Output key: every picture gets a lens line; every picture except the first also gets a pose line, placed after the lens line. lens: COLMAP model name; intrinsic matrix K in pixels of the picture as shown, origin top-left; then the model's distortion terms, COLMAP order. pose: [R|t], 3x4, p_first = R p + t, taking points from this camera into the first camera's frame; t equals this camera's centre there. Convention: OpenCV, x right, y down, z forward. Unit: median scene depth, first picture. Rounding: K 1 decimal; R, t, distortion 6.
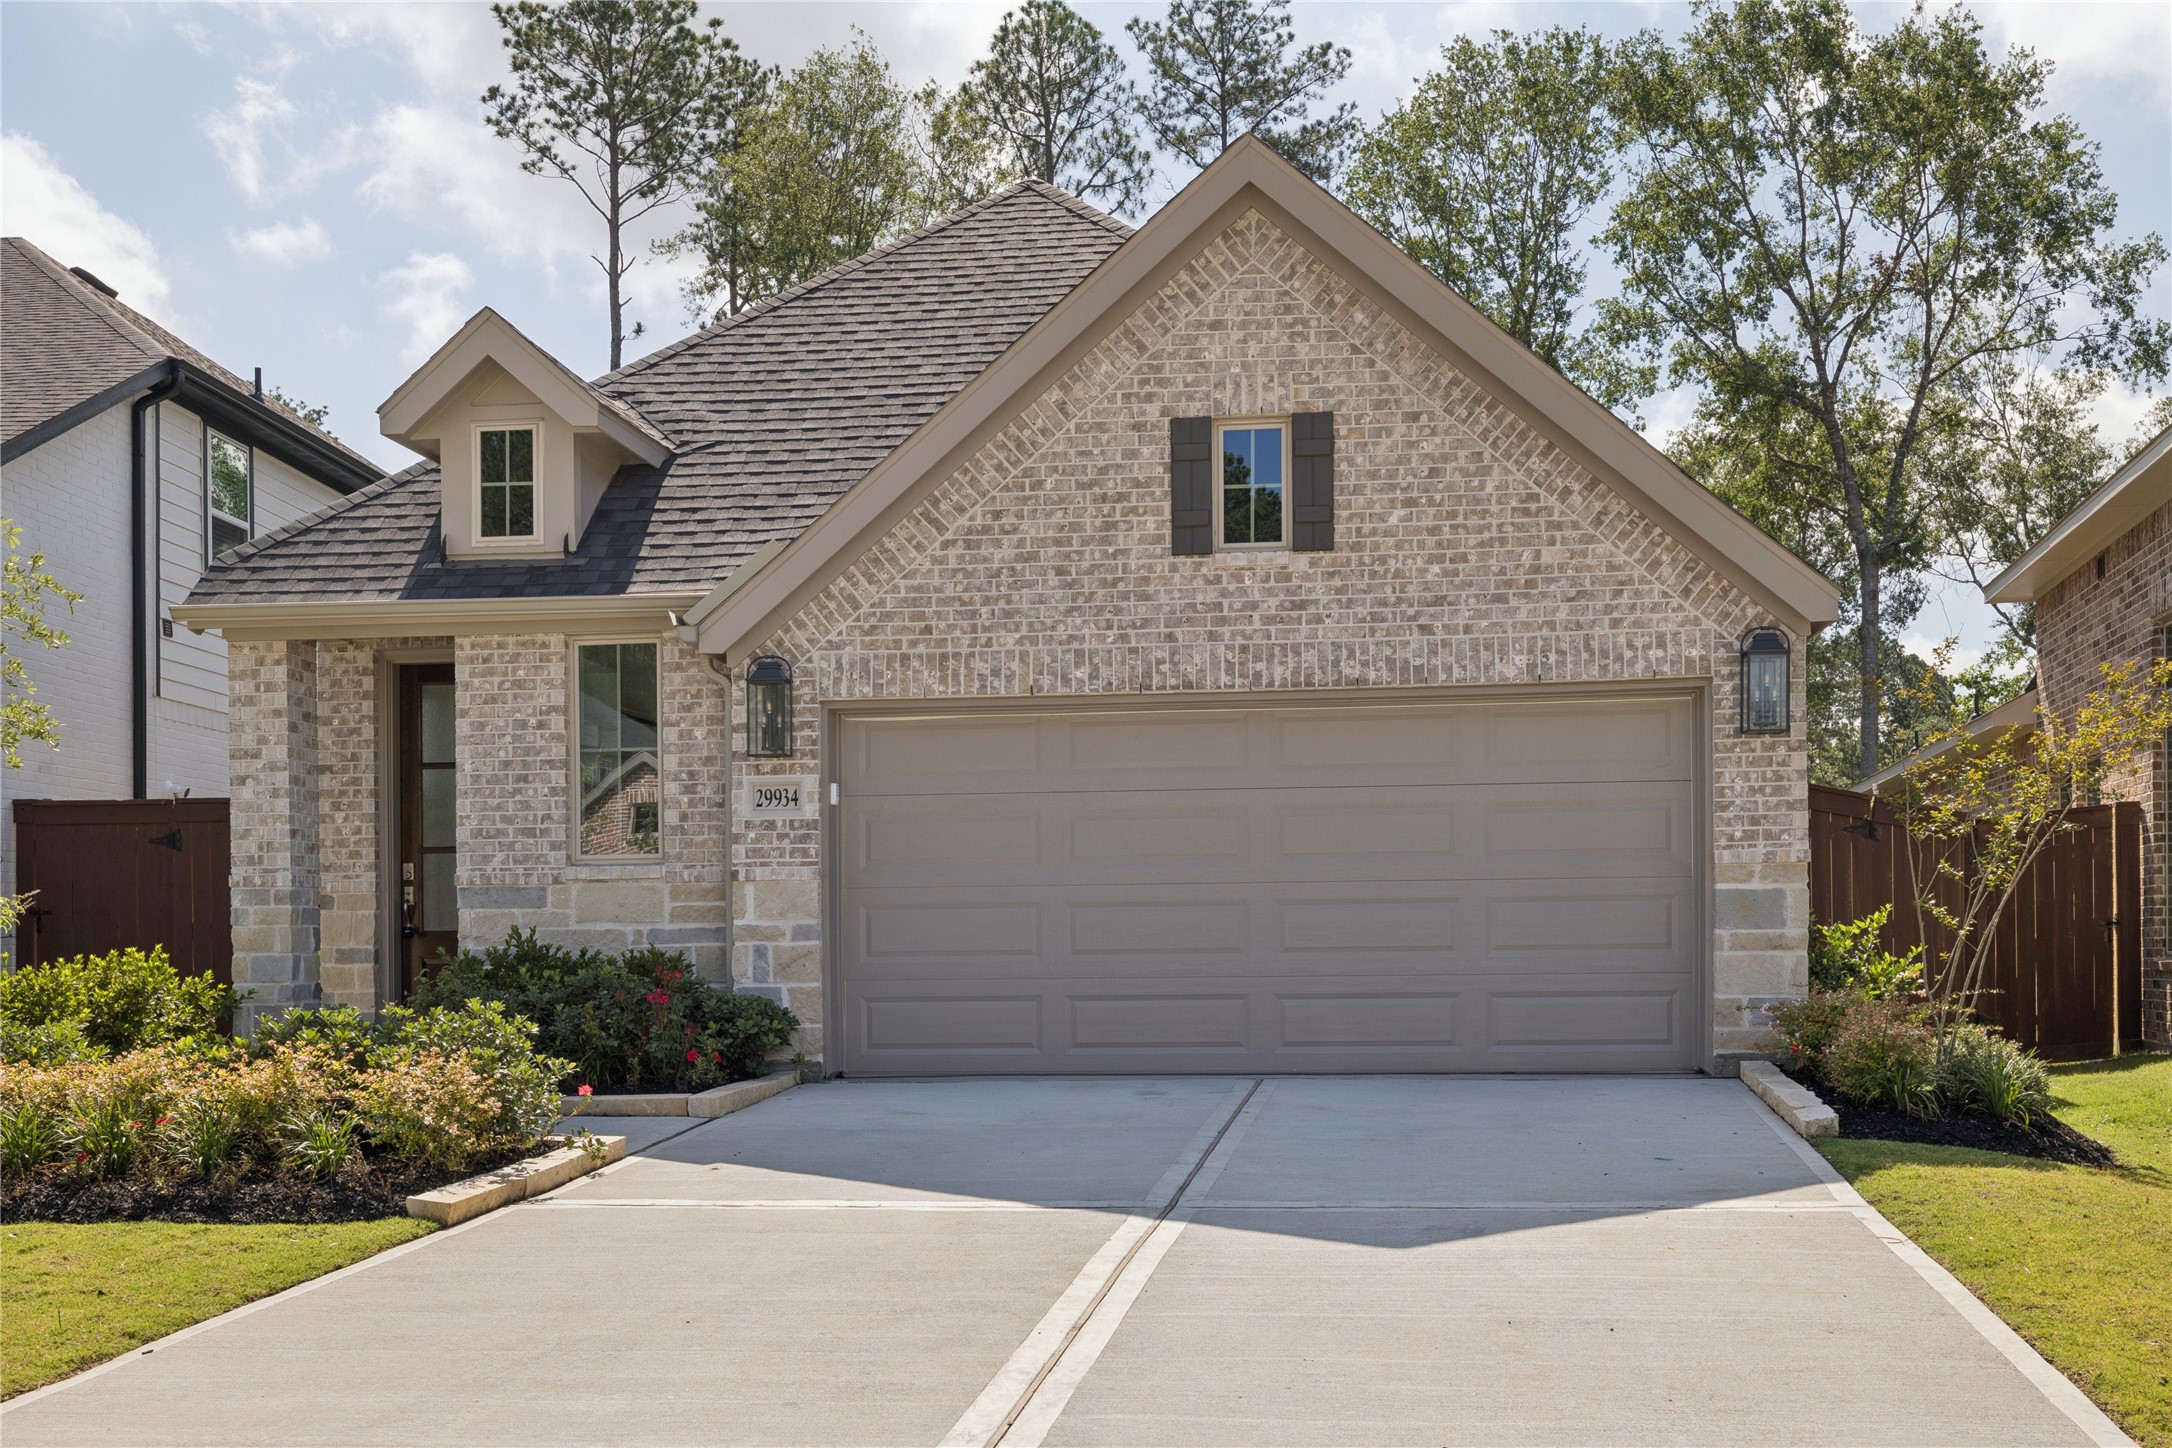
lens RADIAL K [[2214.4, 0, 1085.1], [0, 2214.4, 764.5], [0, 0, 1]] dist [-0.015880, 0.040226]
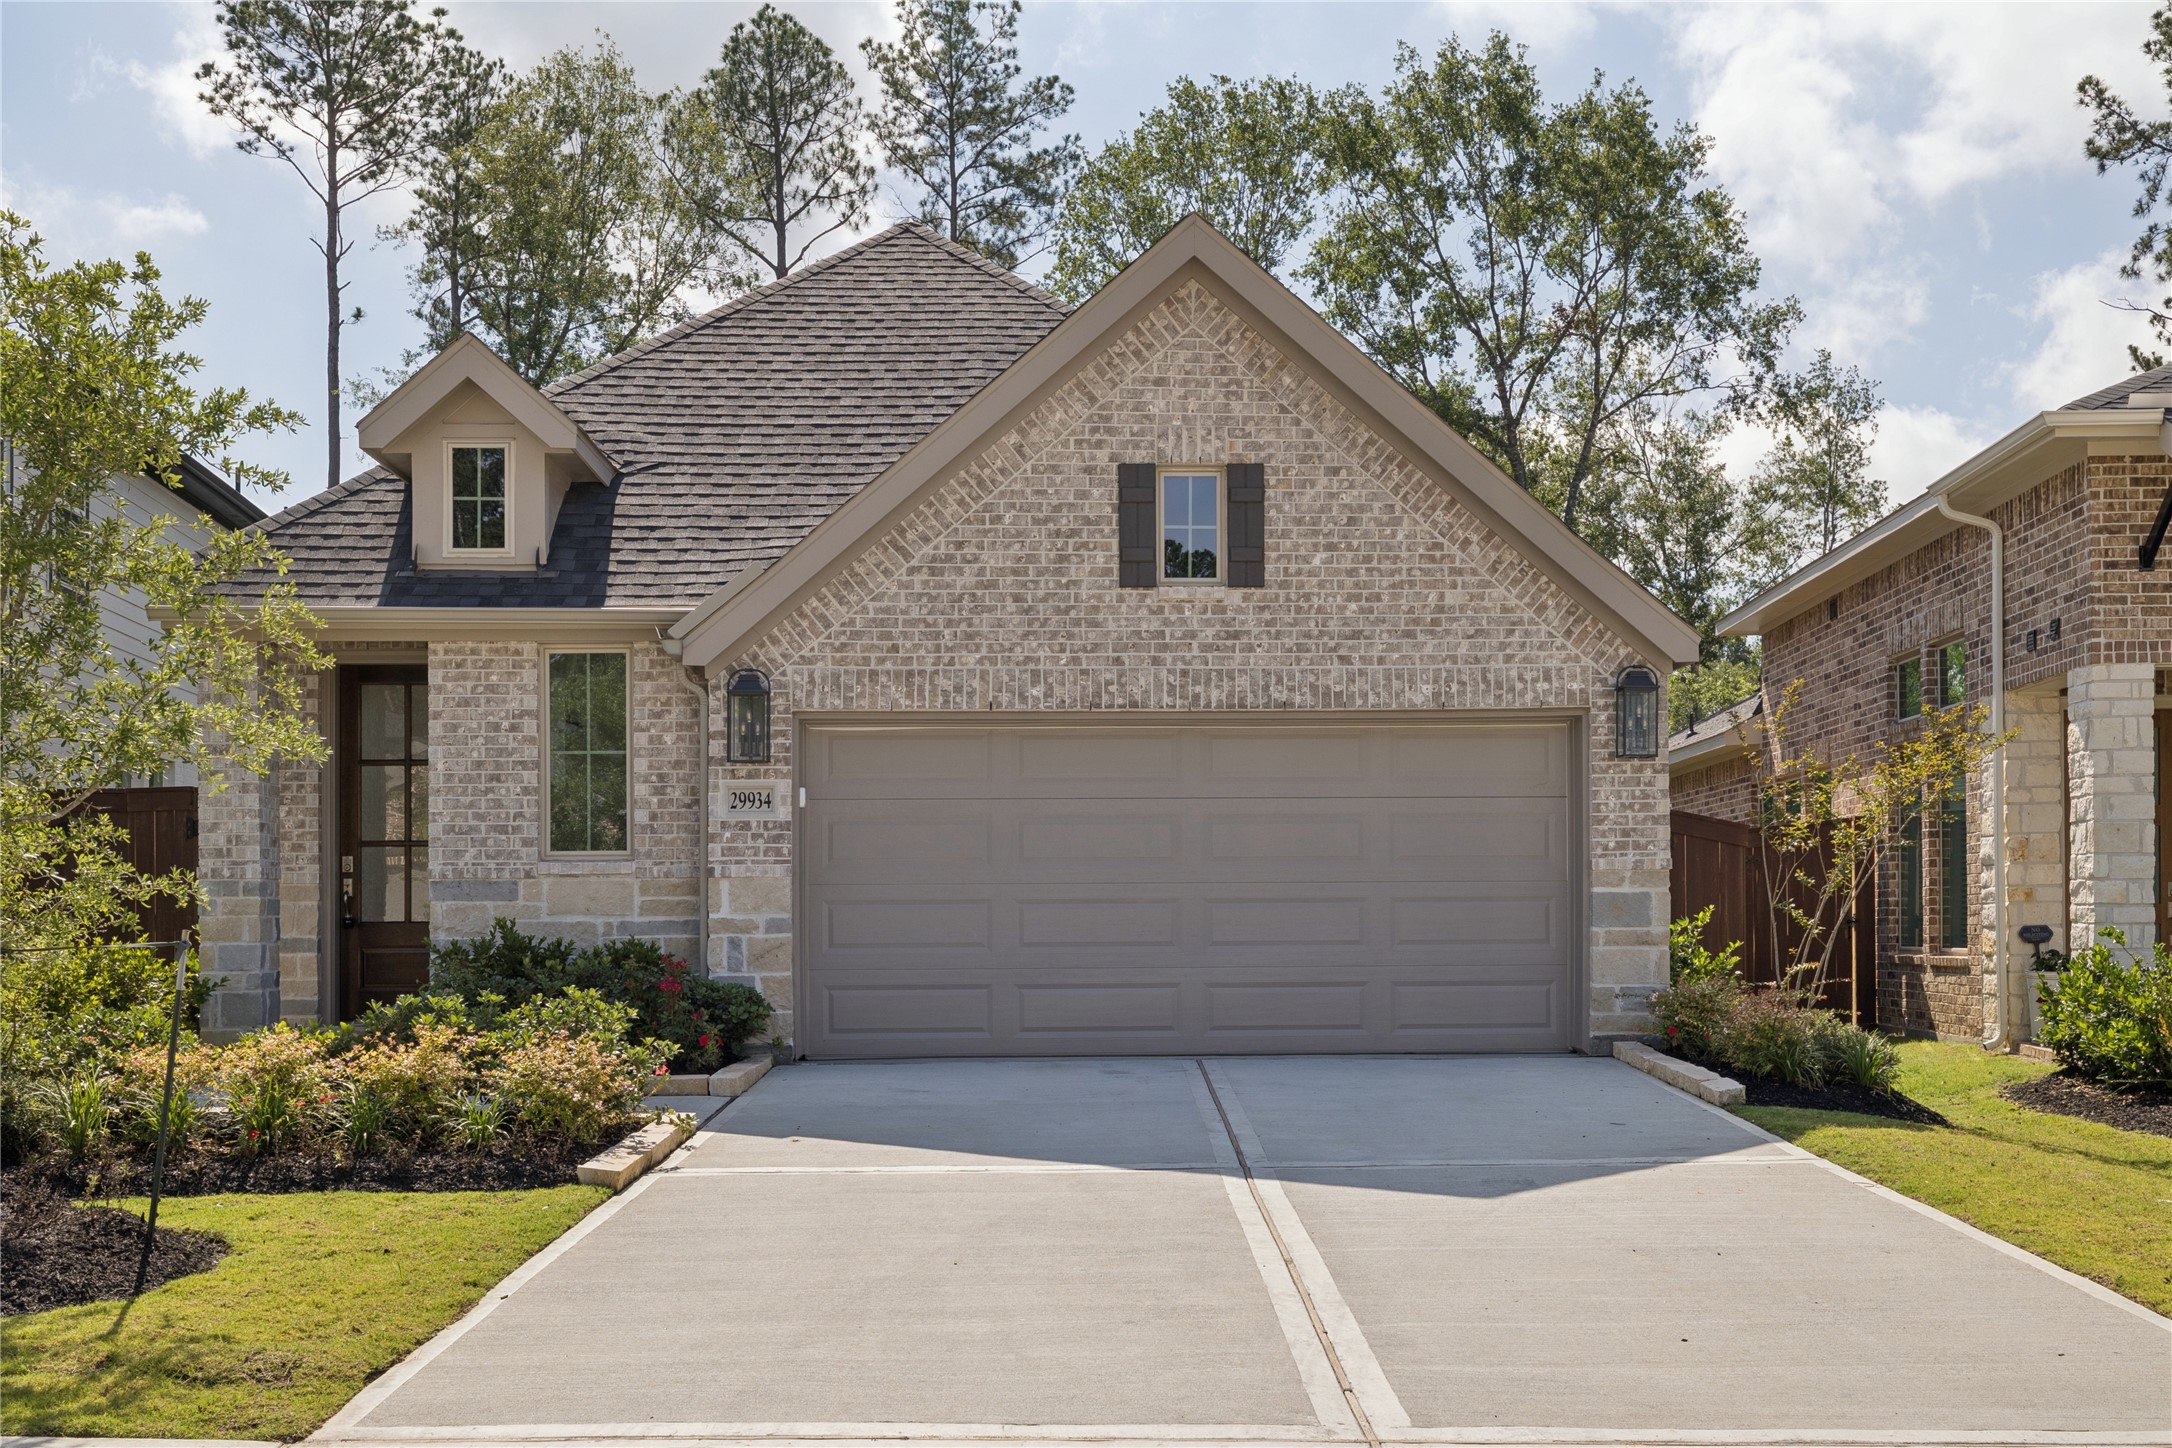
lens RADIAL K [[2168.2, 0, 1086.0], [0, 2168.2, 724.0], [0, 0, 1]] dist [-0.010795, -0.024876]
pose [[0.988039, 0.019307, 0.152991, -0.122445], [-0.016908, 0.999713, -0.016971, -0.006165], [-0.153275, 0.014181, 0.988082, -0.060835]]
